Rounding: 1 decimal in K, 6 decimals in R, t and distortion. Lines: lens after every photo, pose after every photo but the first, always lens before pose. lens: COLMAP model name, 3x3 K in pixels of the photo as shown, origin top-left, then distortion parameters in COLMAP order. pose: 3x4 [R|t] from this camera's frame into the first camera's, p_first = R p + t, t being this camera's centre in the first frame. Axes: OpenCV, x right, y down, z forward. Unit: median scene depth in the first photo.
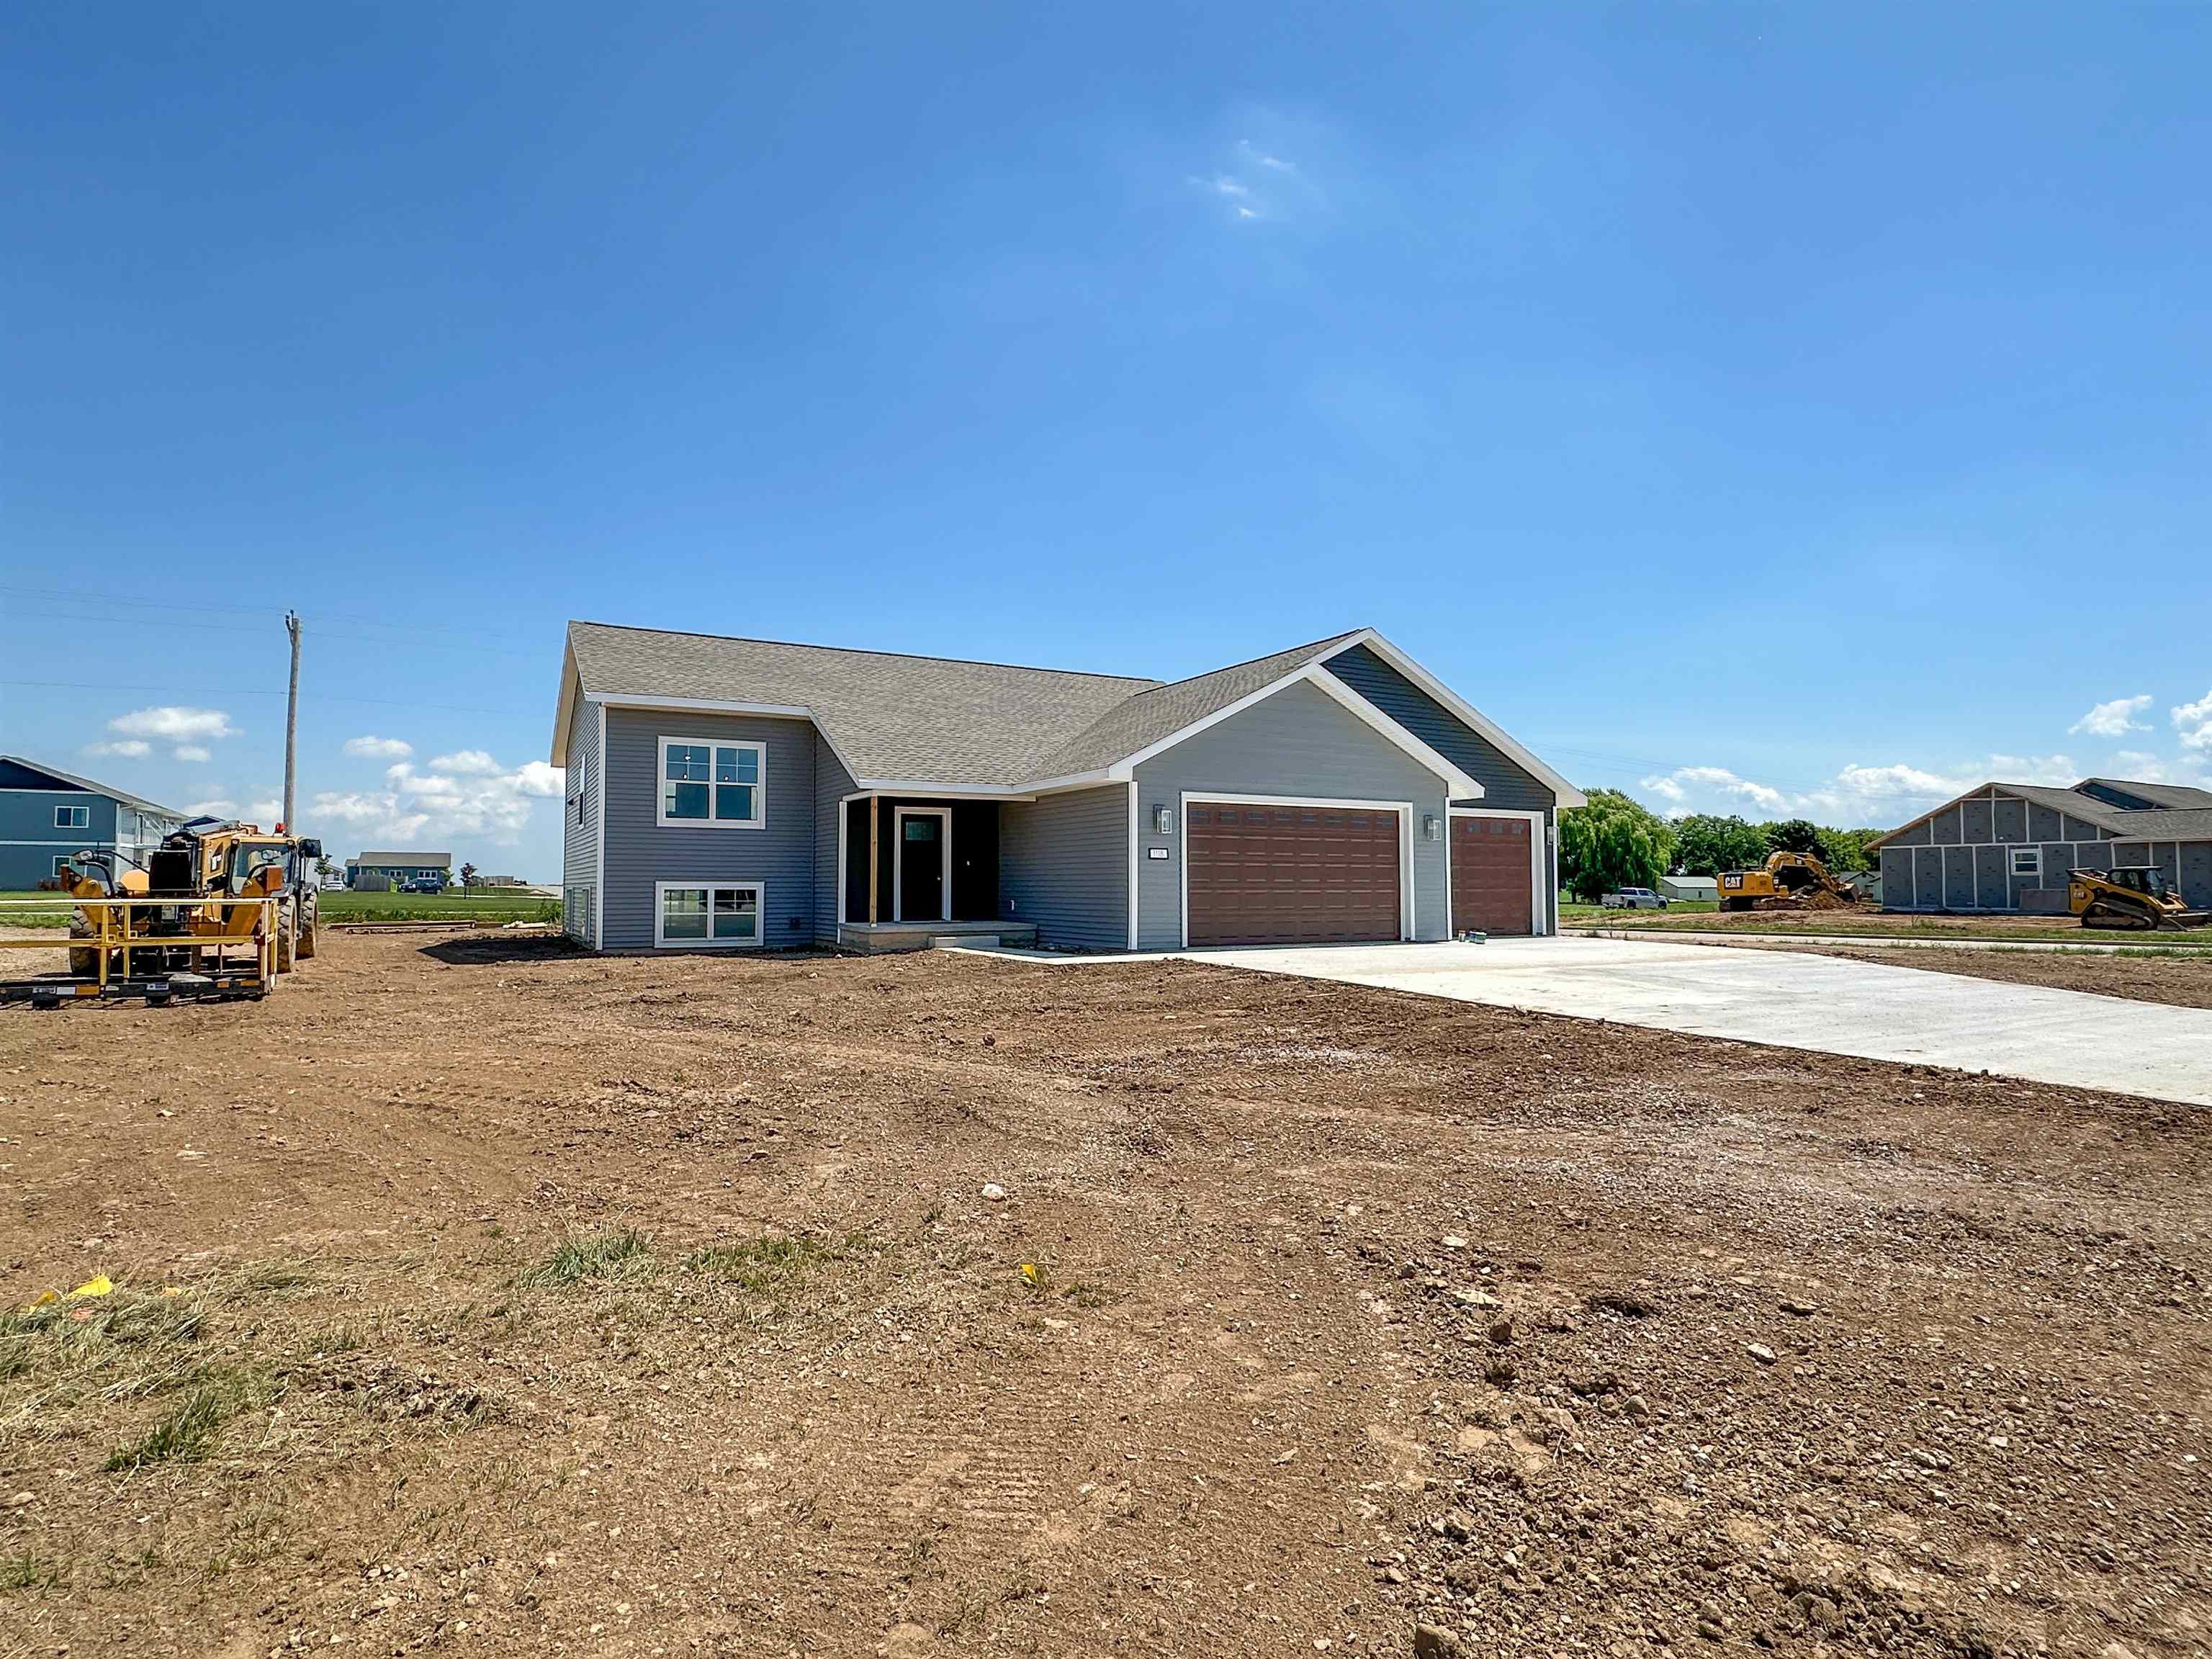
lens RADIAL K [[1174.7, 0, 1106.0], [0, 1174.7, 829.5], [0, 0, 1]] dist [-0.004001, -0.000463]
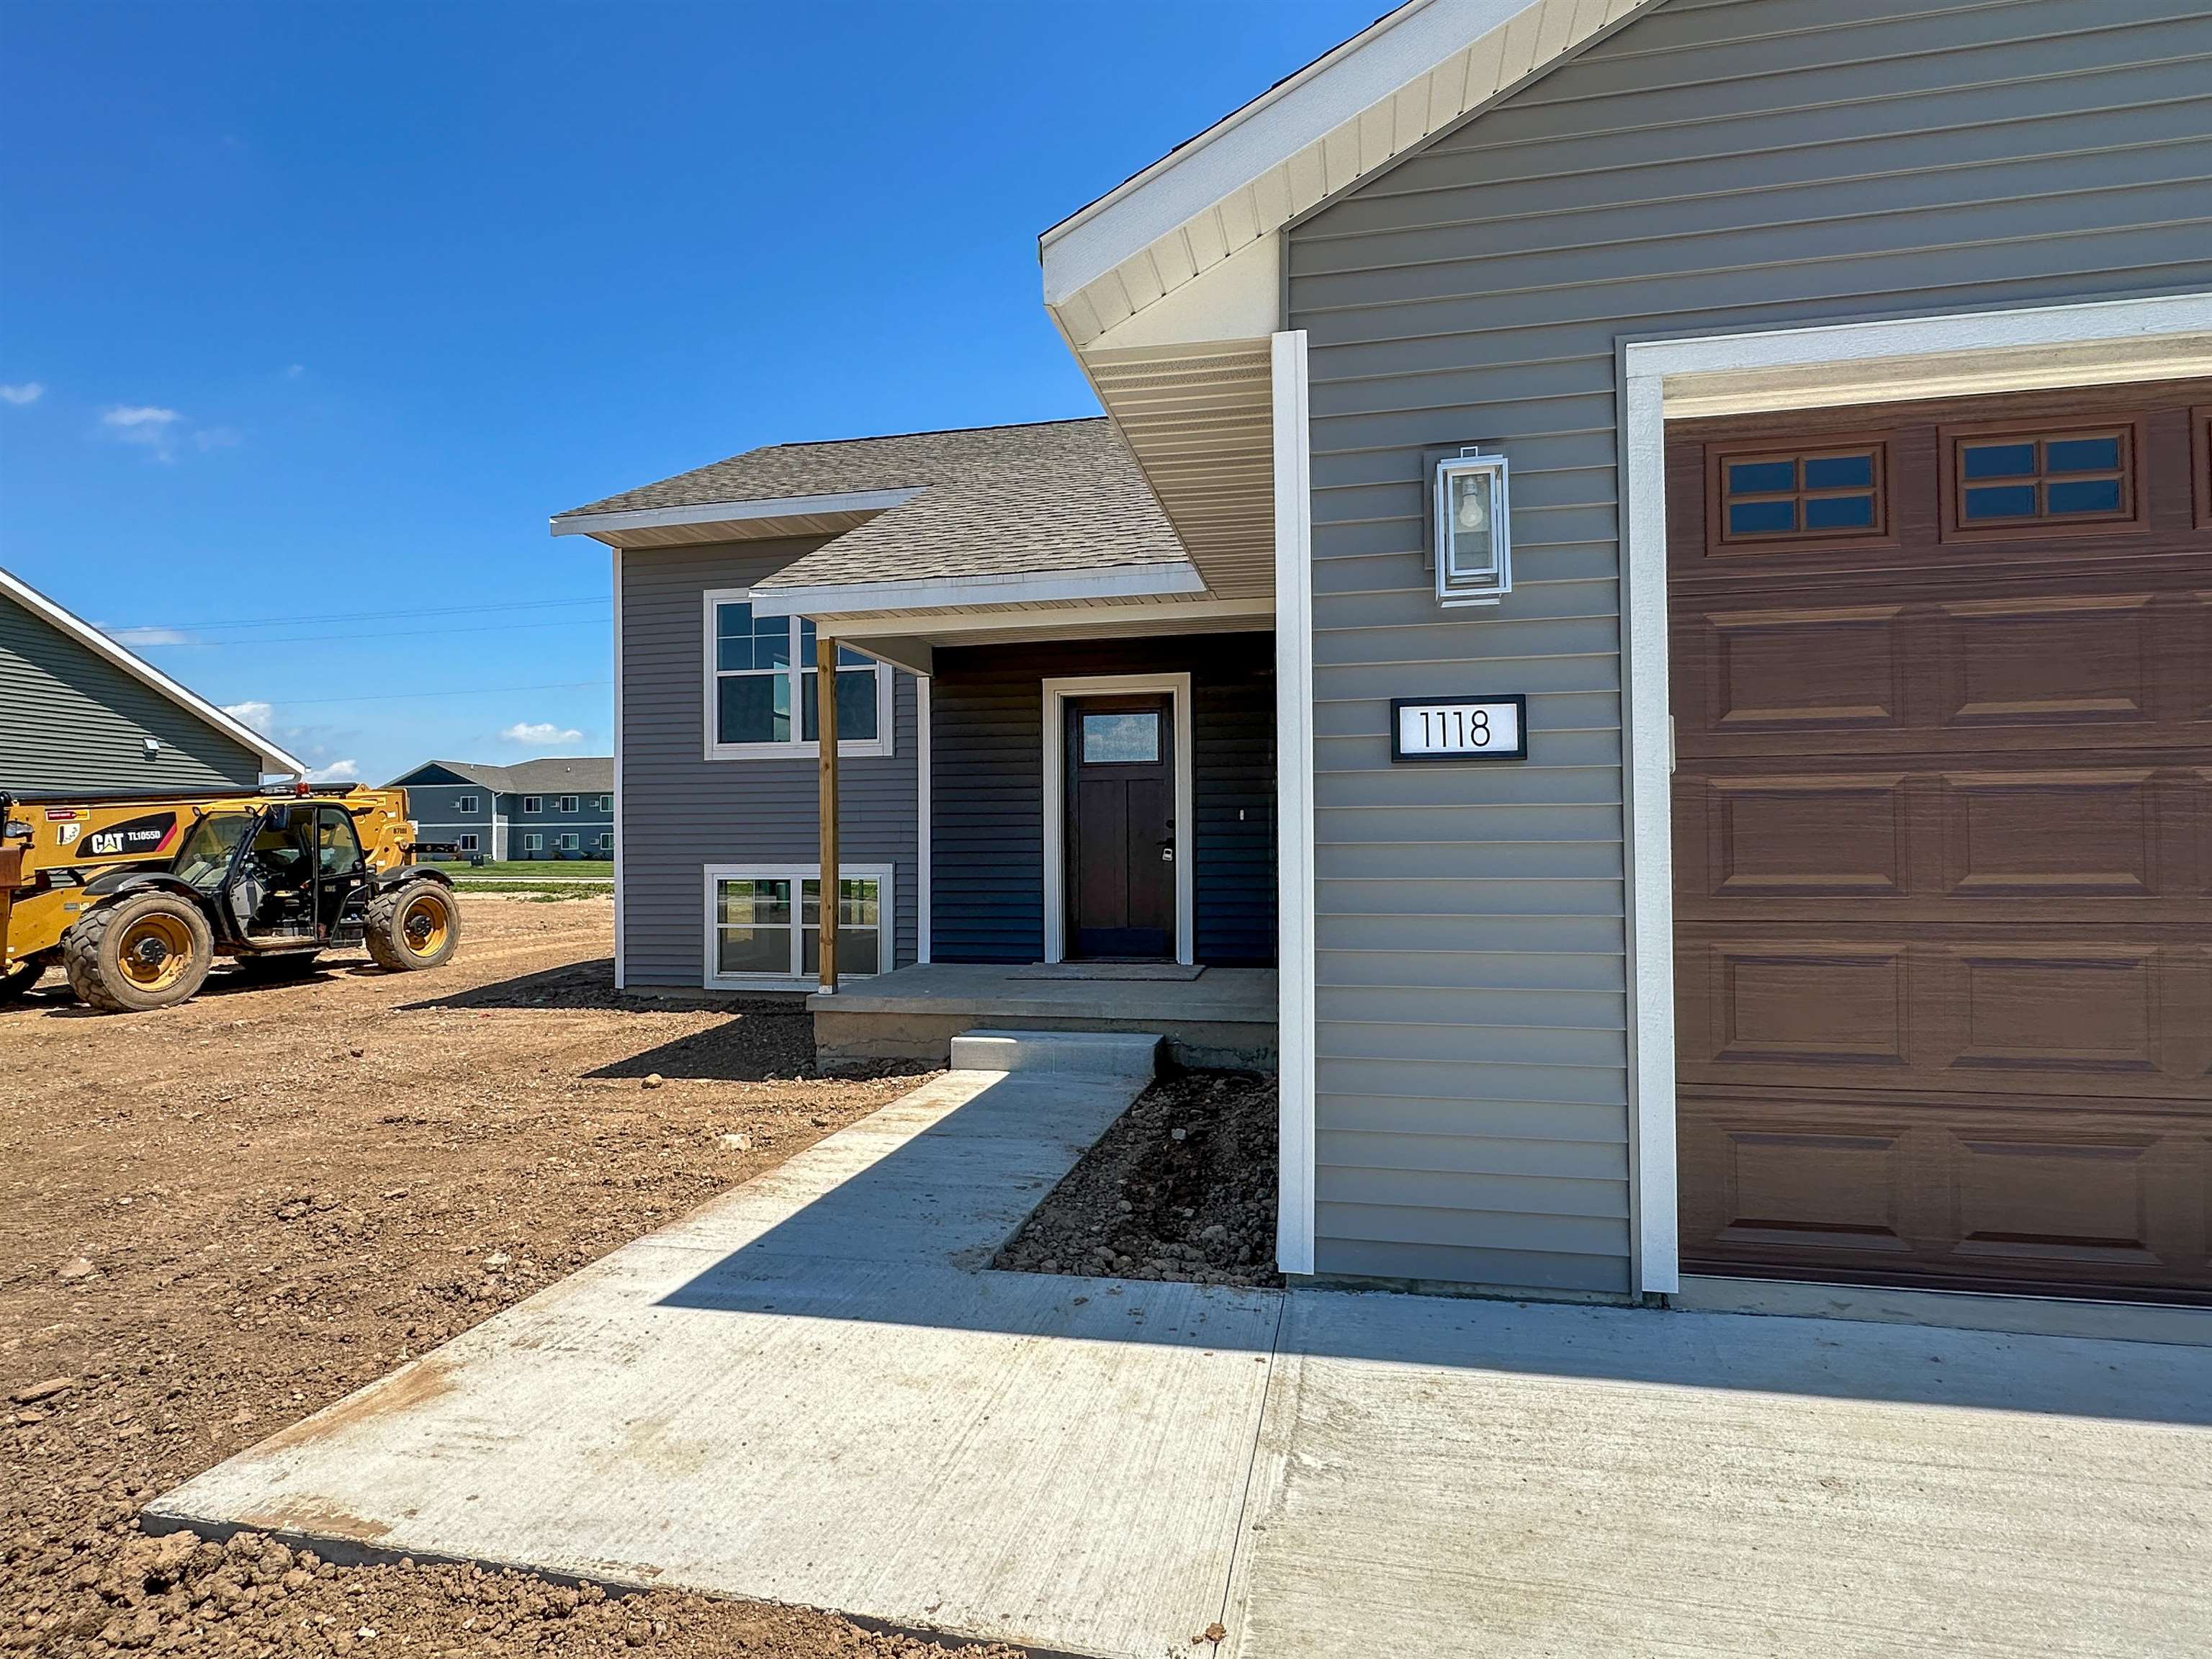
lens RADIAL K [[1165.0, 0, 1106.0], [0, 1165.0, 829.5], [0, 0, 1]] dist [-0.003786, 0.000812]
pose [[0.748647, -0.017355, -0.662742, 0.098861], [0.039231, 0.999065, 0.018154, 0.025205], [0.661808, -0.039591, 0.748628, 0.698685]]
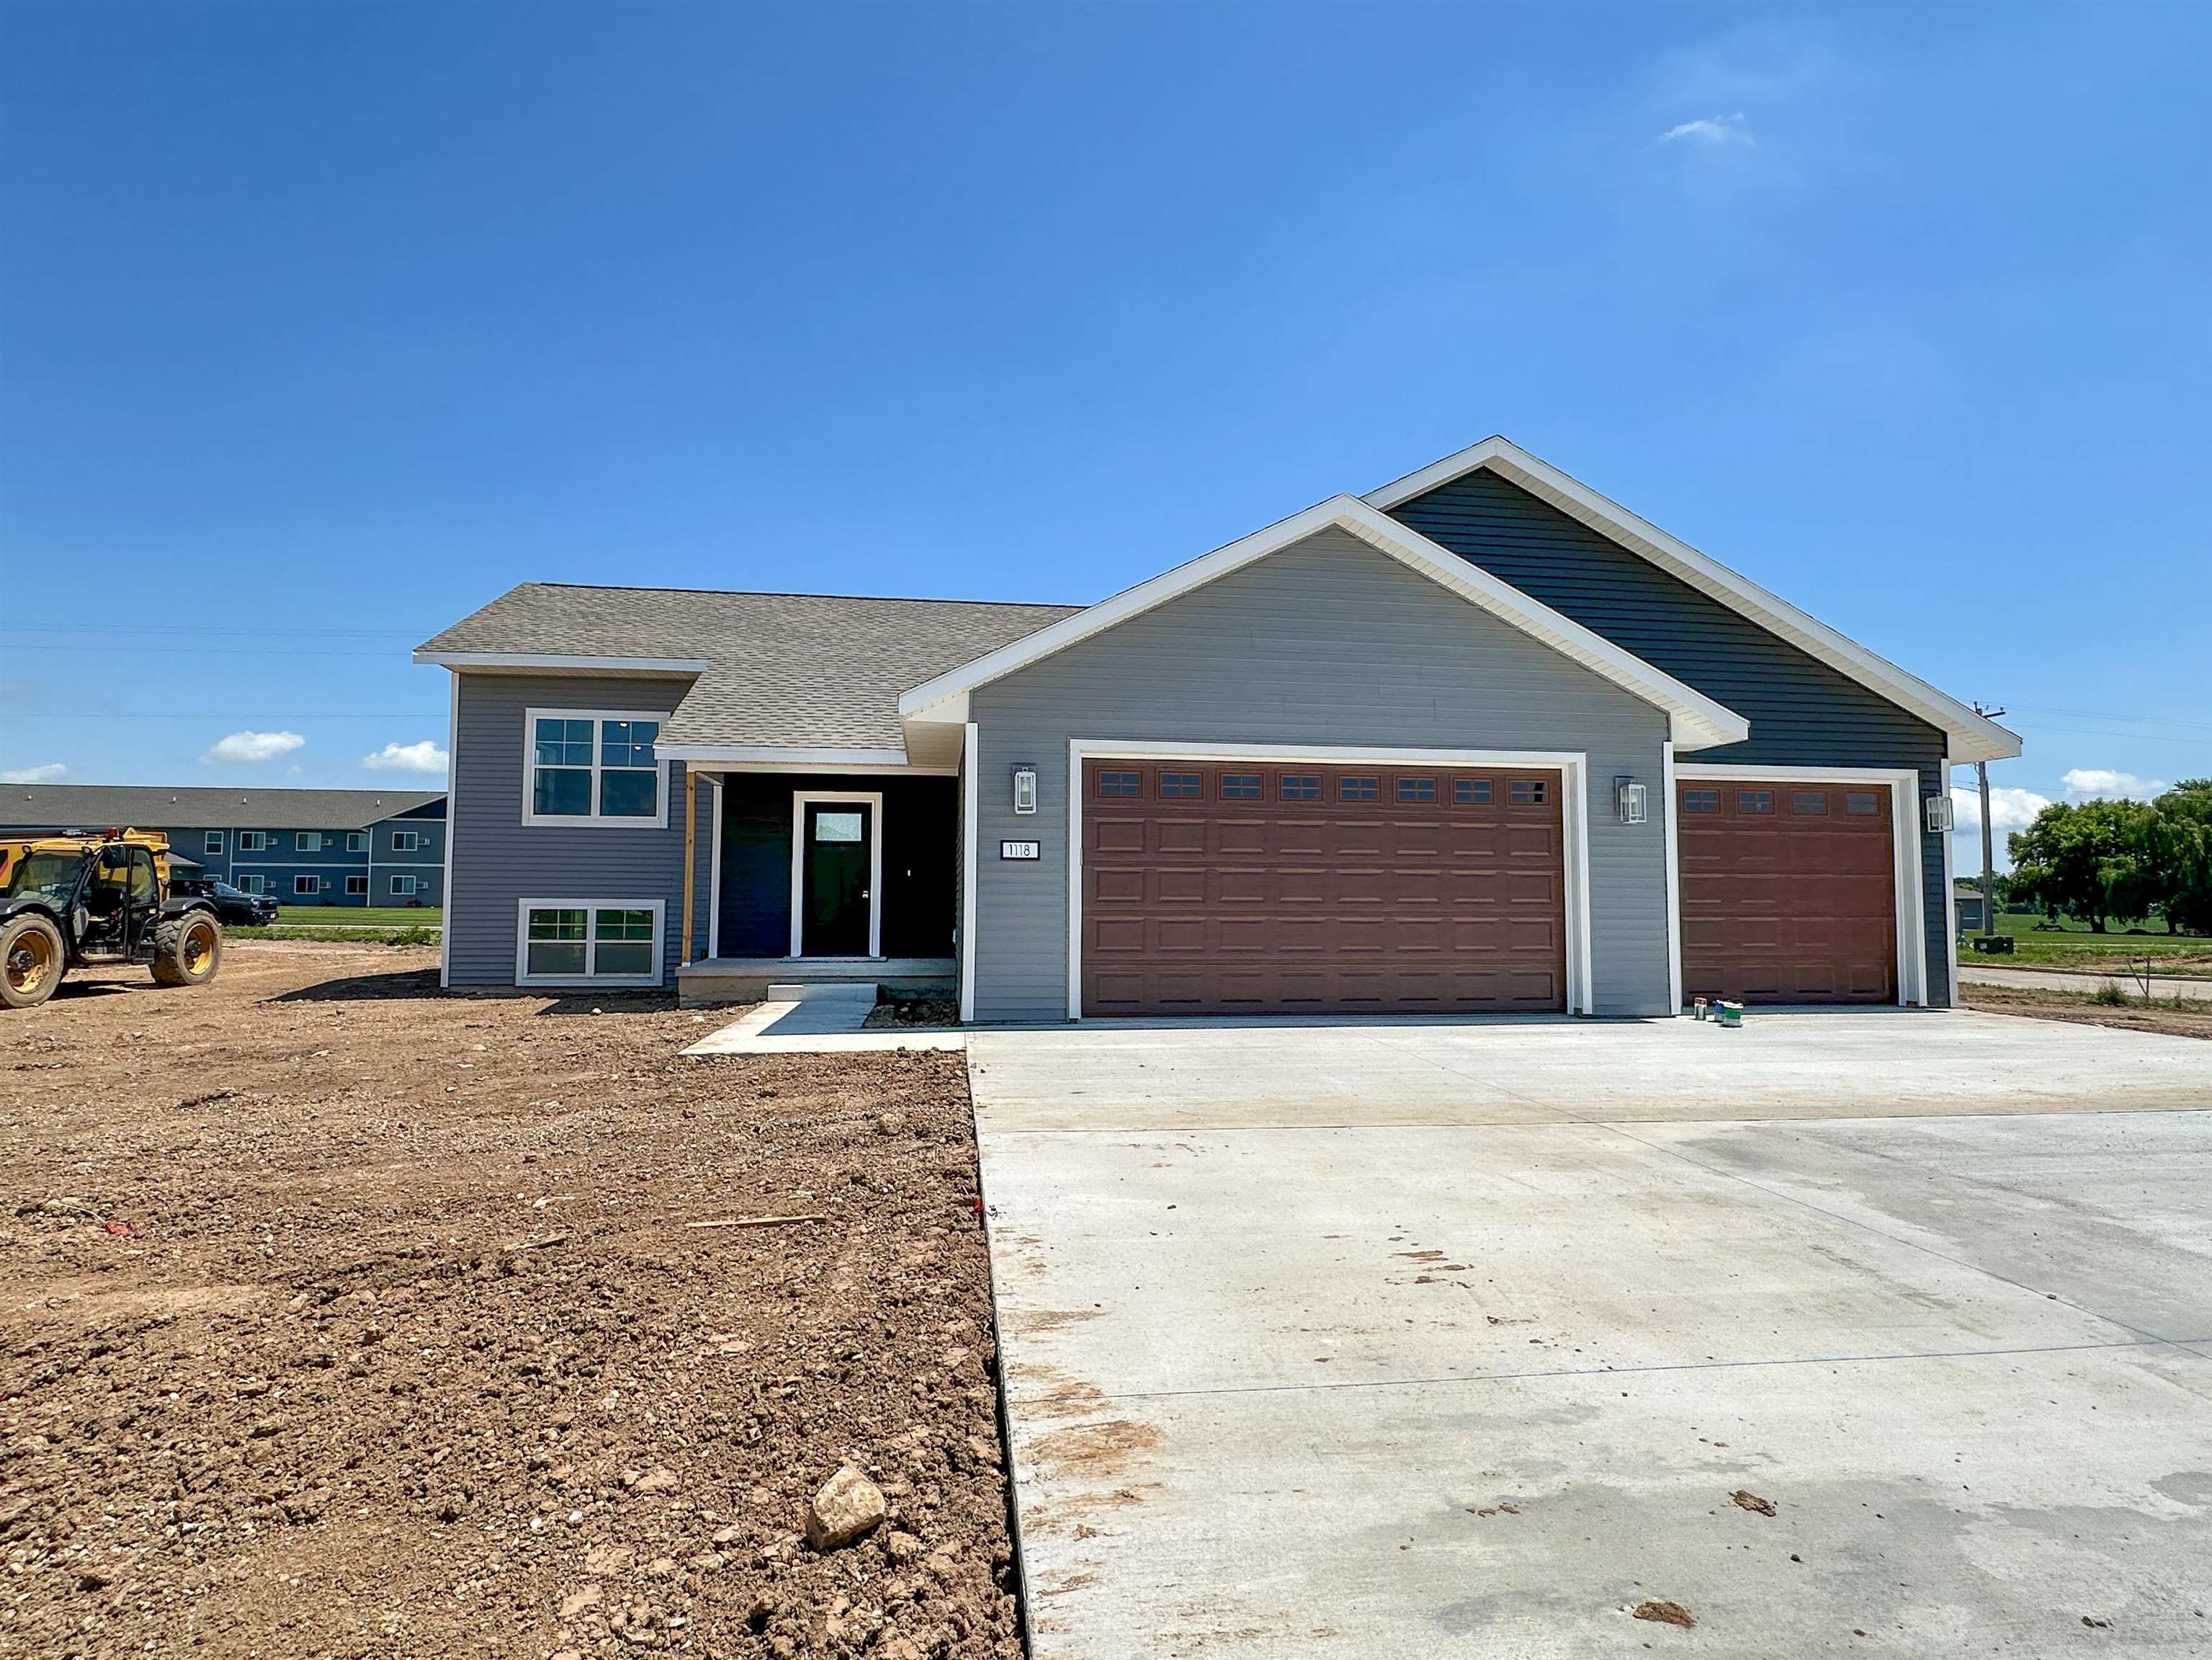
lens RADIAL K [[1174.8, 0, 1106.0], [0, 1174.8, 830.0], [0, 0, 1]] dist [-0.004001, -0.000463]
pose [[0.932936, -0.018235, -0.359580, 0.237785], [0.012112, 0.999741, -0.019274, 0.018603], [0.359839, 0.013626, 0.932915, 0.408722]]
